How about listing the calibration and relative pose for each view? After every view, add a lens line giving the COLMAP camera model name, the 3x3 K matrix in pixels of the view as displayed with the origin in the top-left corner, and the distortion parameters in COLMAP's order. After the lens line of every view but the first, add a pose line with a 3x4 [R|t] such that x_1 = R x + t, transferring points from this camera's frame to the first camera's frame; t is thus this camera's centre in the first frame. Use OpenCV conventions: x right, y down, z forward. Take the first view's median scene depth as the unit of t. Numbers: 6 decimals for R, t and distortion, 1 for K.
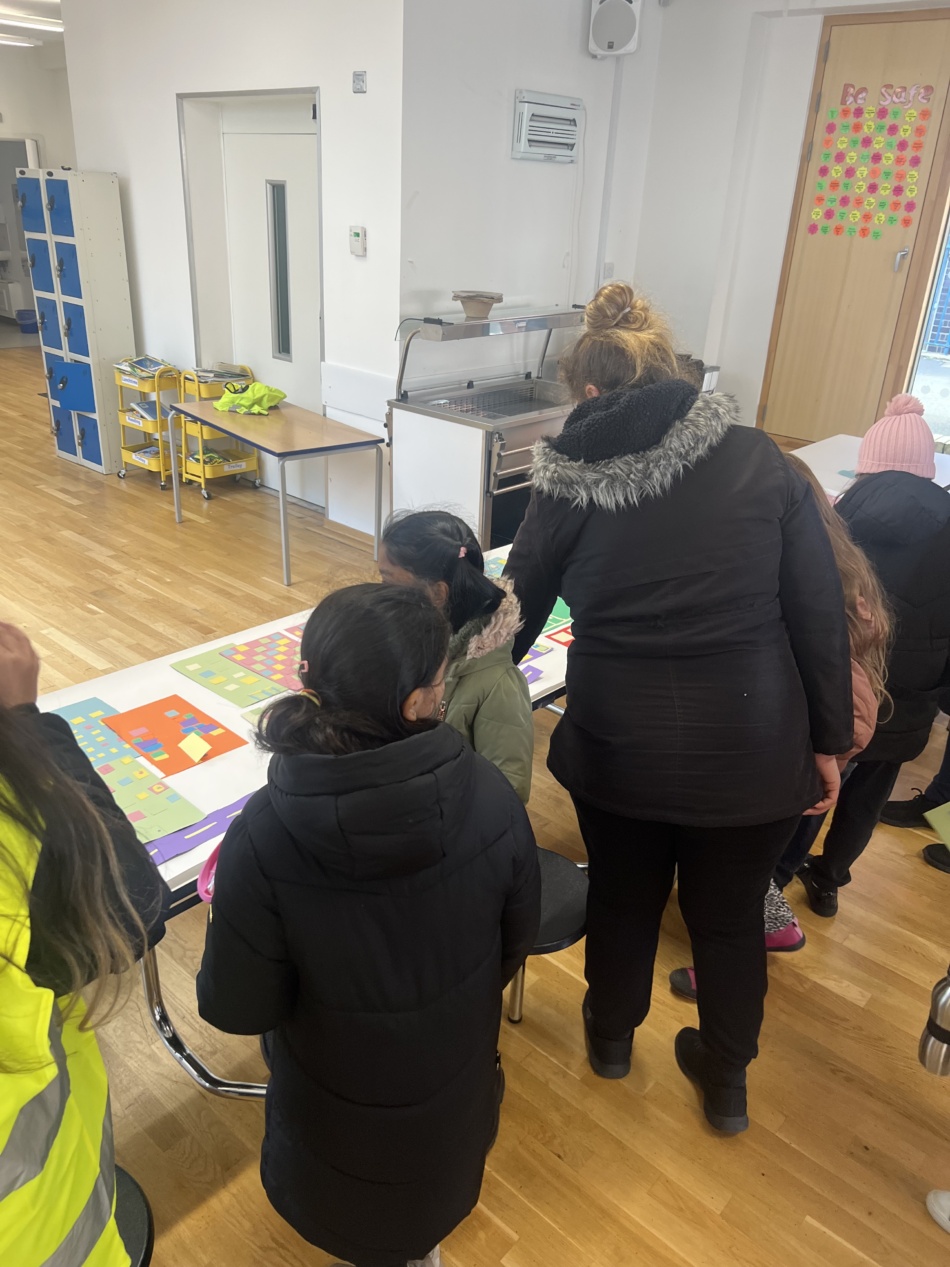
lens RADIAL K [[959.8, 0, 472.3], [0, 959.8, 630.0], [0, 0, 1]] dist [-0.005696, -0.008379]
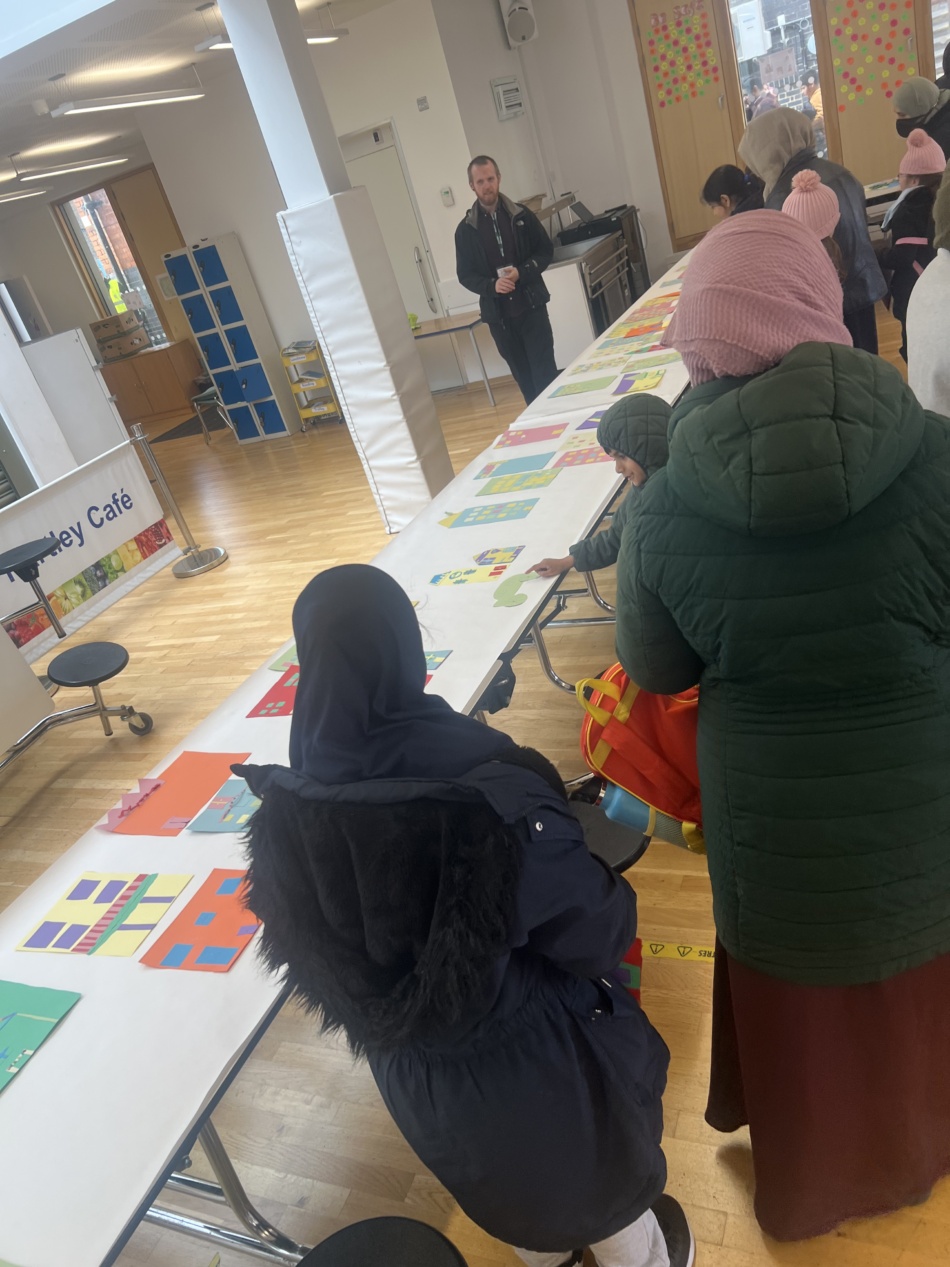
lens RADIAL K [[959.8, 0, 476.3], [0, 959.8, 636.8], [0, 0, 1]] dist [-0.005696, -0.008379]
pose [[0.893028, -0.422511, 0.154873, -0.586930], [0.423223, 0.905529, 0.029997, 0.229005], [-0.152916, 0.038758, 0.987479, -0.549448]]
